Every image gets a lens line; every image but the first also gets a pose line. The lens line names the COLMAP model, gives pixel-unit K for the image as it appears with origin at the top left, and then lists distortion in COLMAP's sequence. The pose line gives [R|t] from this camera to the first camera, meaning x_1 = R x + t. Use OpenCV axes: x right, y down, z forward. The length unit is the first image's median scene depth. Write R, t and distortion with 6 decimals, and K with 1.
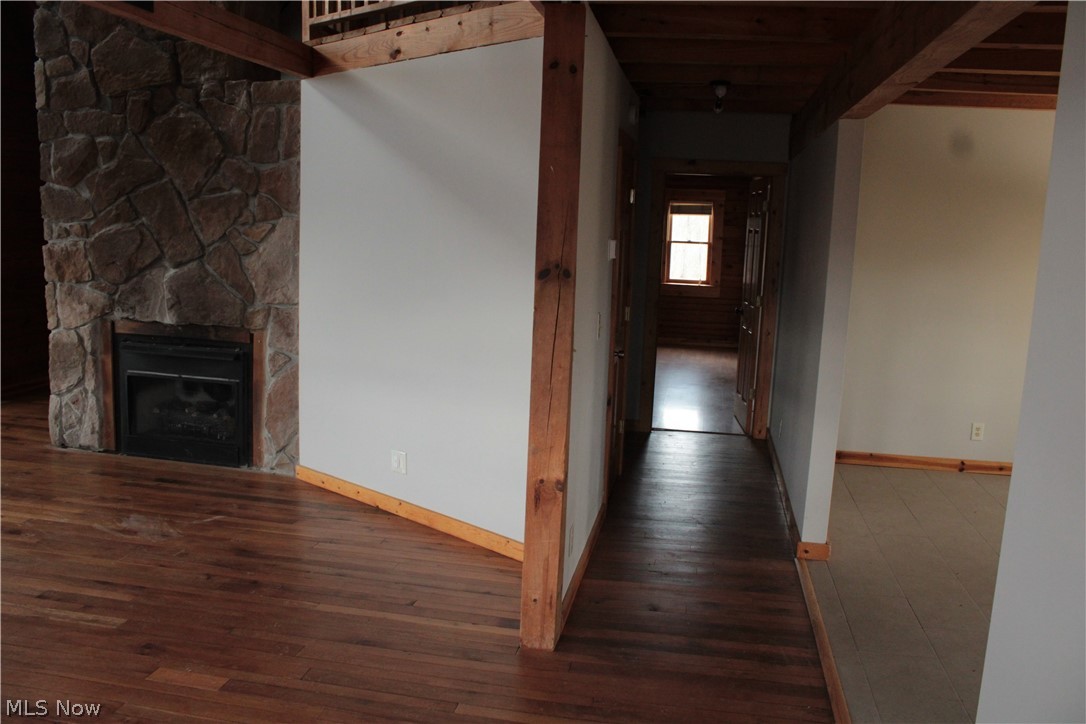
lens RADIAL K [[902.1, 0, 546.5], [0, 902.1, 367.4], [0, 0, 1]] dist [-0.161258, 0.141200]
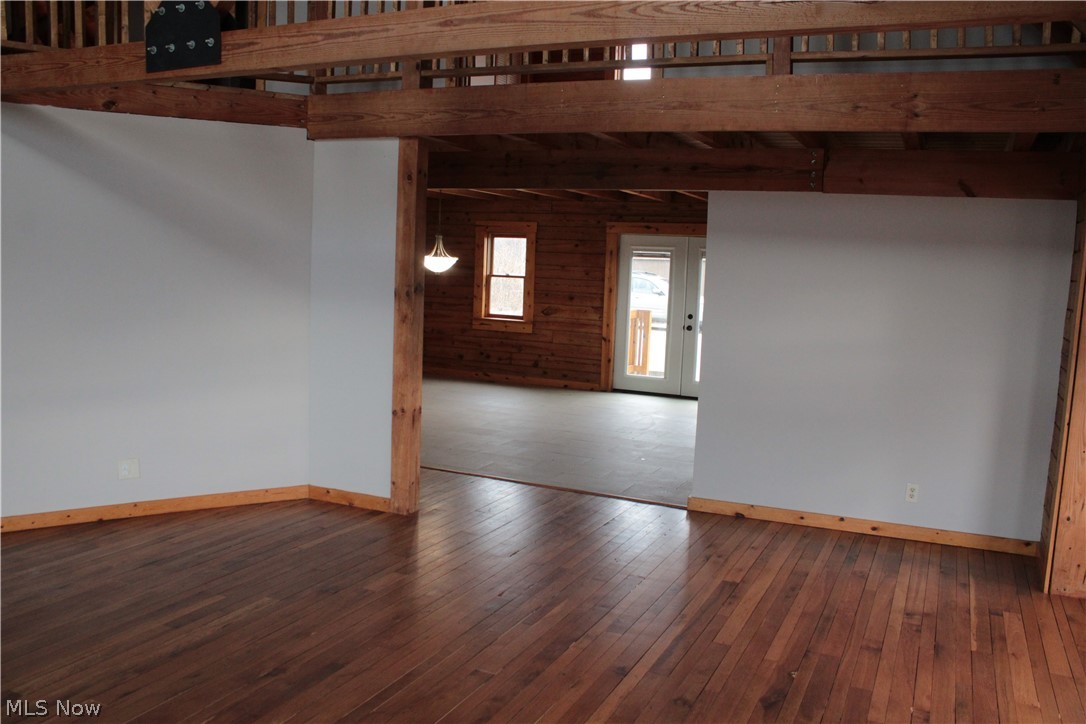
lens RADIAL K [[902.1, 0, 546.5], [0, 902.1, 367.4], [0, 0, 1]] dist [-0.161258, 0.141200]
pose [[0.223175, -0.127969, 0.966342, -1.011368], [0.115633, 0.987821, 0.104108, -0.069771], [-0.967896, 0.088507, 0.235254, 0.204667]]
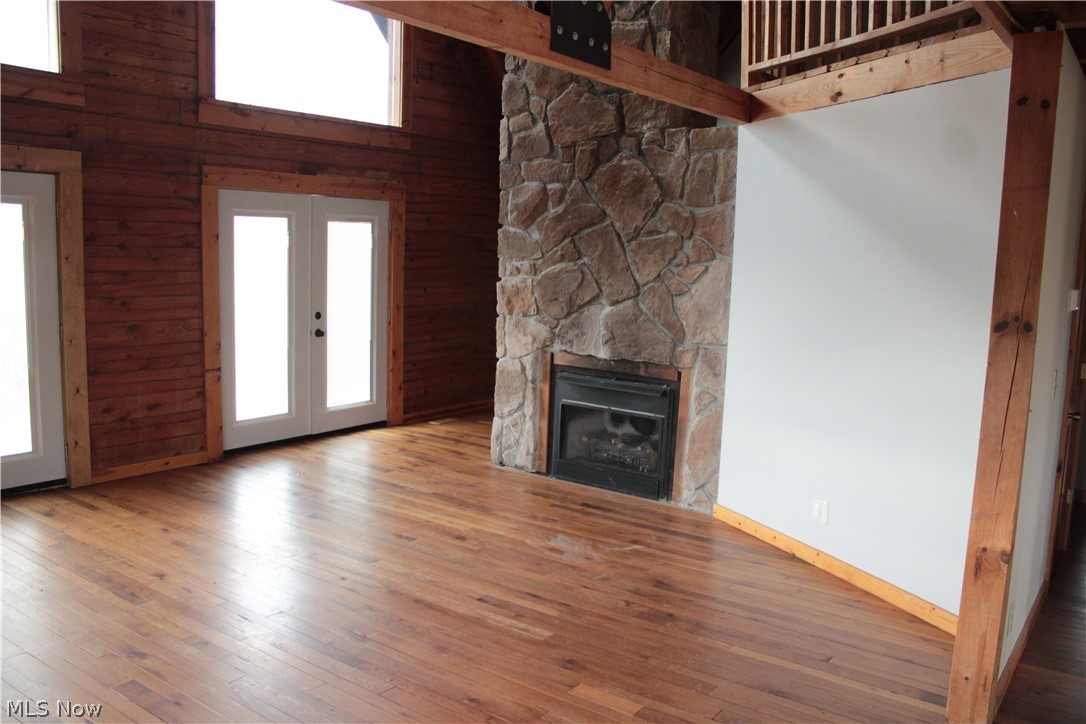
lens RADIAL K [[902.1, 0, 546.5], [0, 902.1, 367.4], [0, 0, 1]] dist [-0.161258, 0.141200]
pose [[0.899987, 0.048378, -0.433223, -0.020436], [-0.067400, 0.997315, -0.028648, -0.002826], [0.430674, 0.054982, 0.900831, -0.005945]]
